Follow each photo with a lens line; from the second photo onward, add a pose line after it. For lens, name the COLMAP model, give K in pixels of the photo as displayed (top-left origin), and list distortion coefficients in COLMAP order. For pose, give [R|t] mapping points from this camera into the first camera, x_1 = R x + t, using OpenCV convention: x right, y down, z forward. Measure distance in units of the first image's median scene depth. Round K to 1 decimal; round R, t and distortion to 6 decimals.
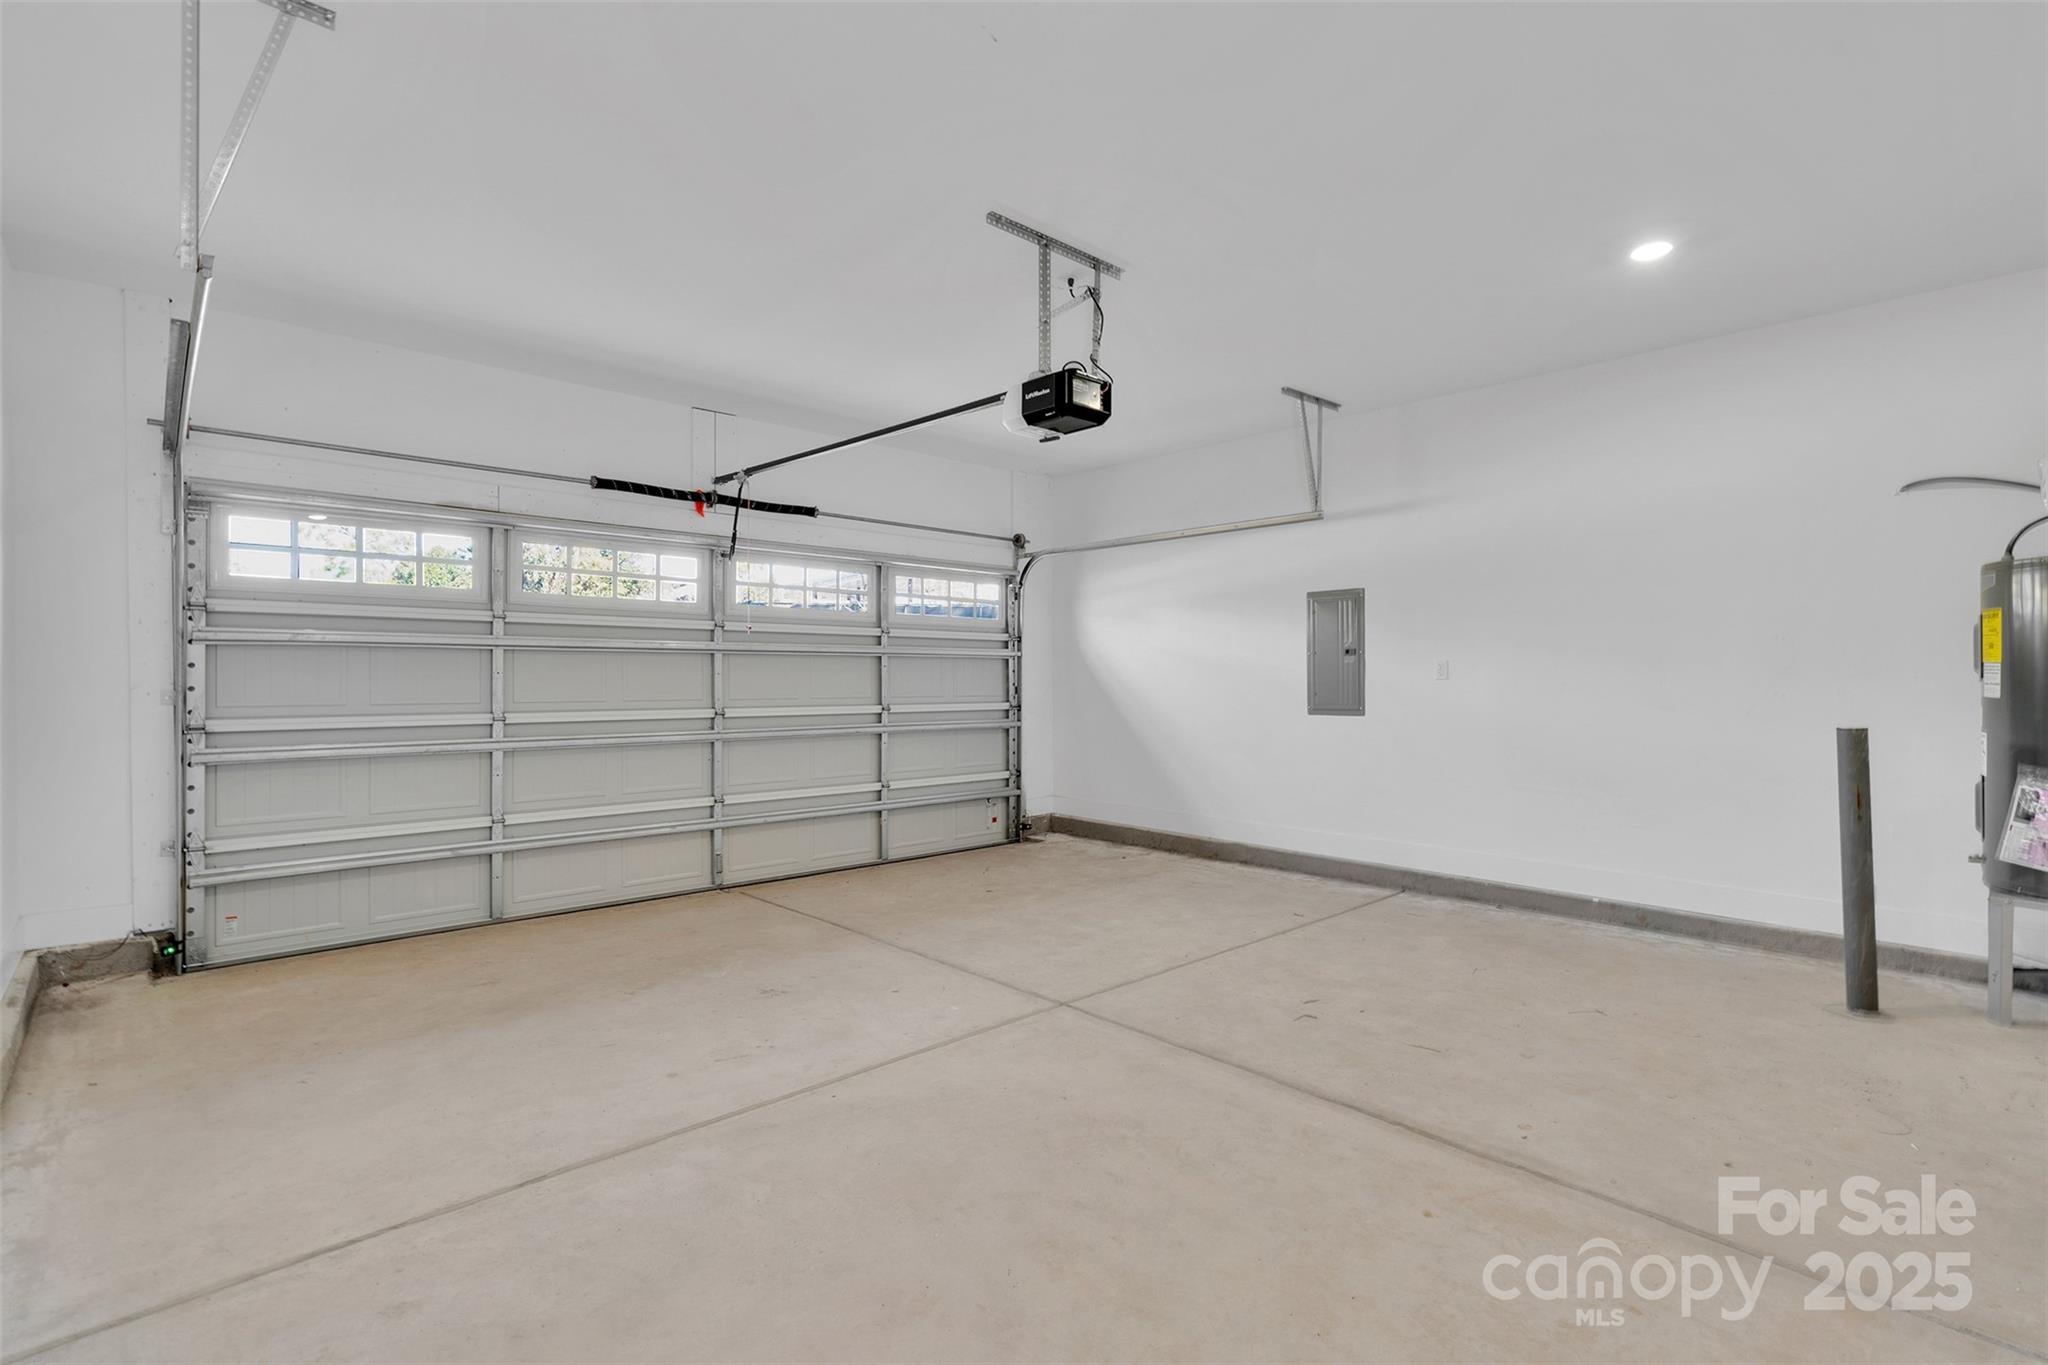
lens RADIAL K [[950.4, 0, 1026.0], [0, 950.4, 679.0], [0, 0, 1]] dist [0.002360, -0.000074]
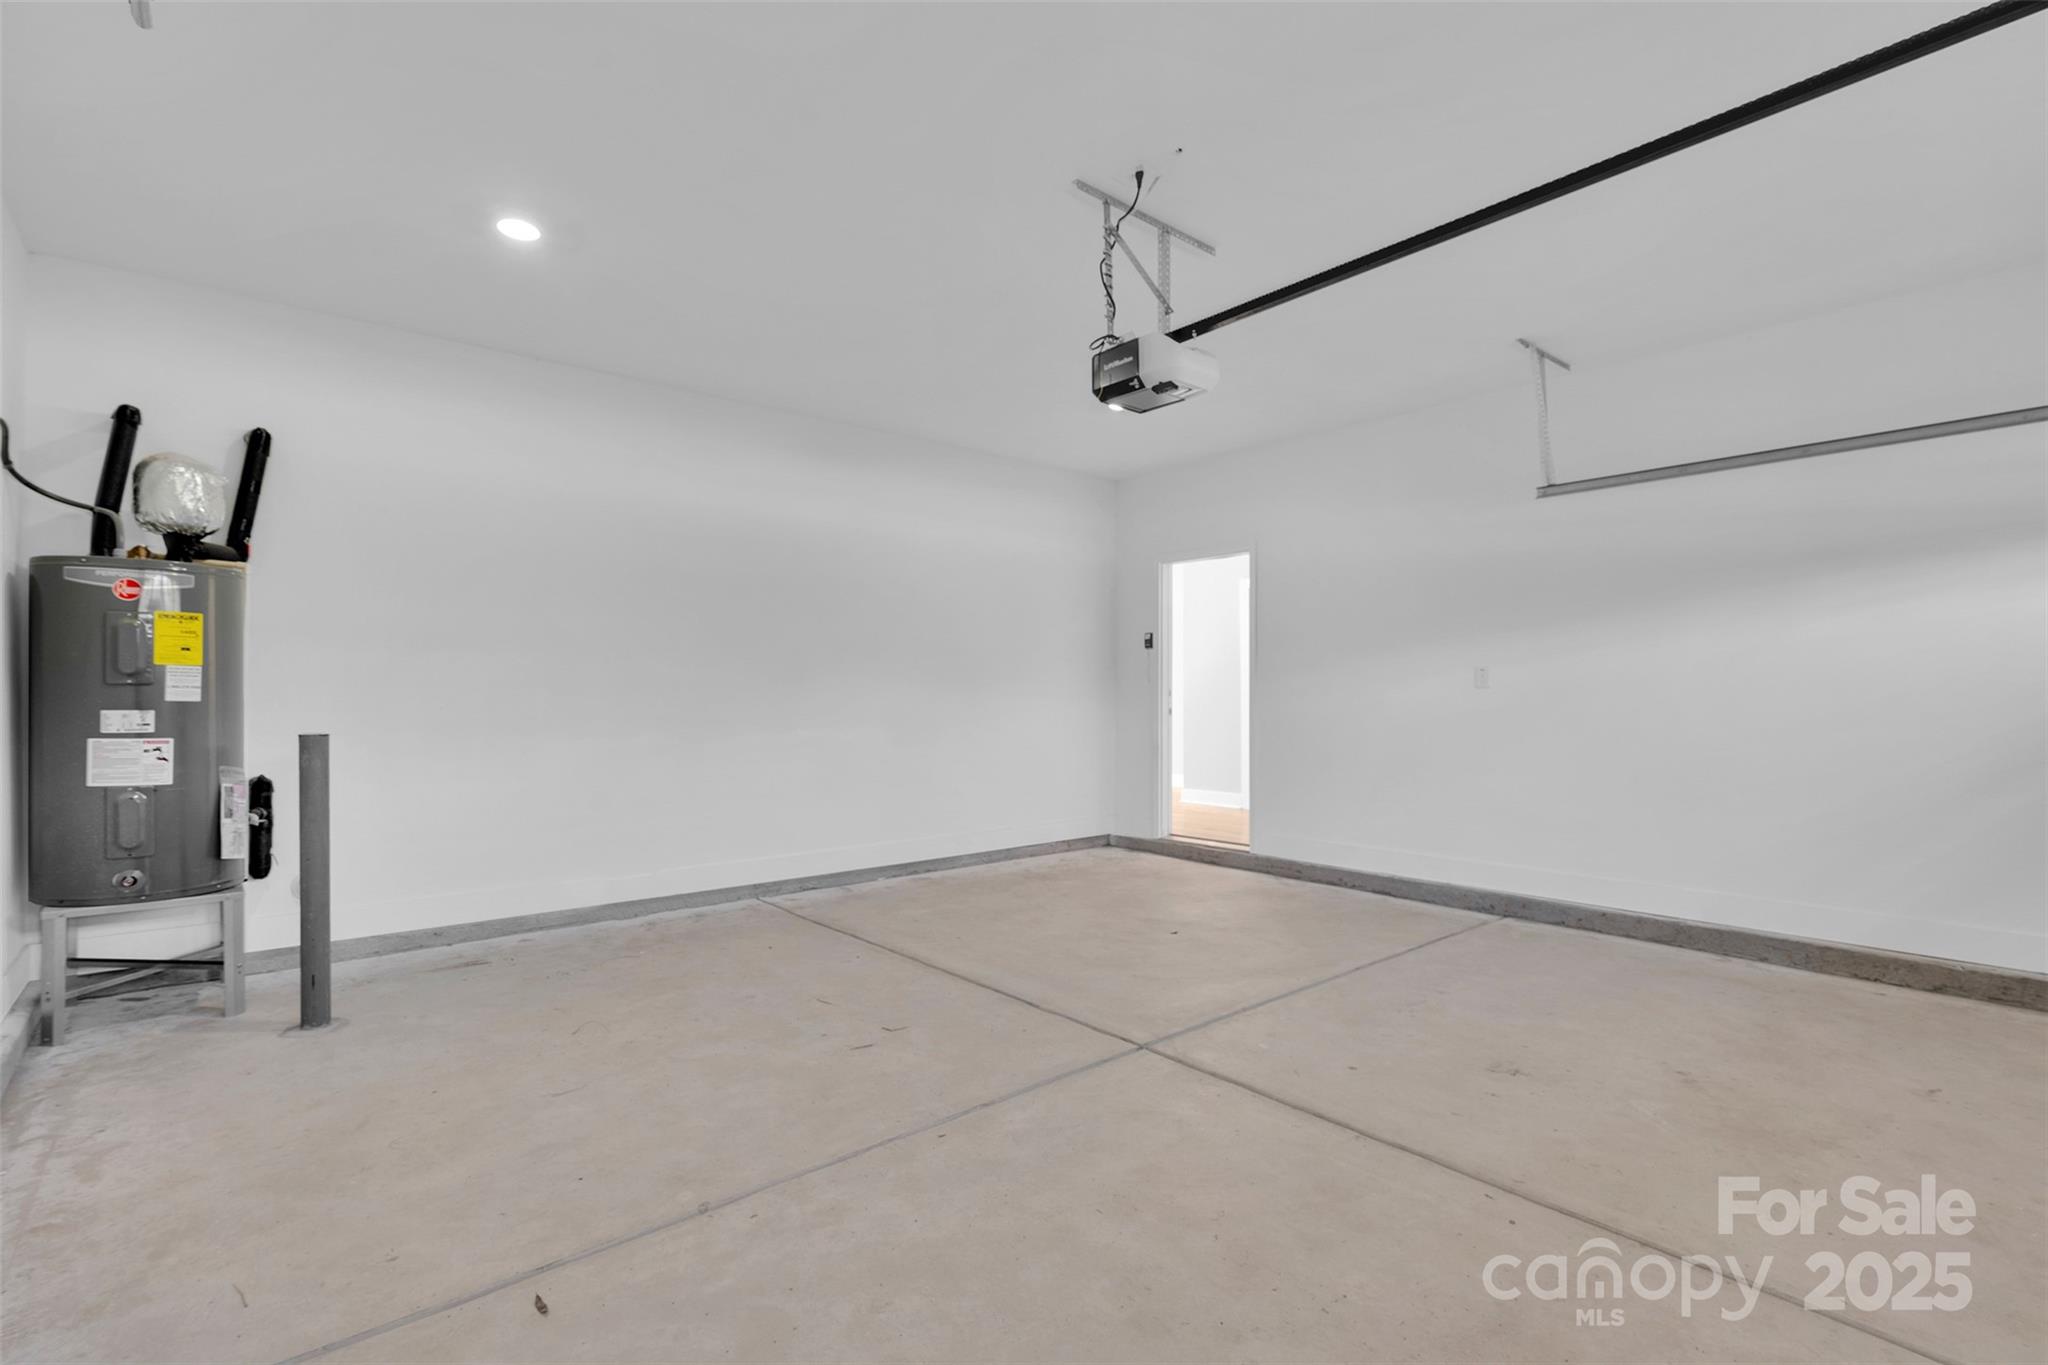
lens RADIAL K [[950.4, 0, 1023.7], [0, 950.4, 686.8], [0, 0, 1]] dist [0.002360, -0.000074]
pose [[-0.999243, -0.001679, 0.038858, 0.120233], [-0.001884, 0.999984, -0.005247, 0.008145], [-0.038848, -0.005316, -0.999231, 1.950451]]
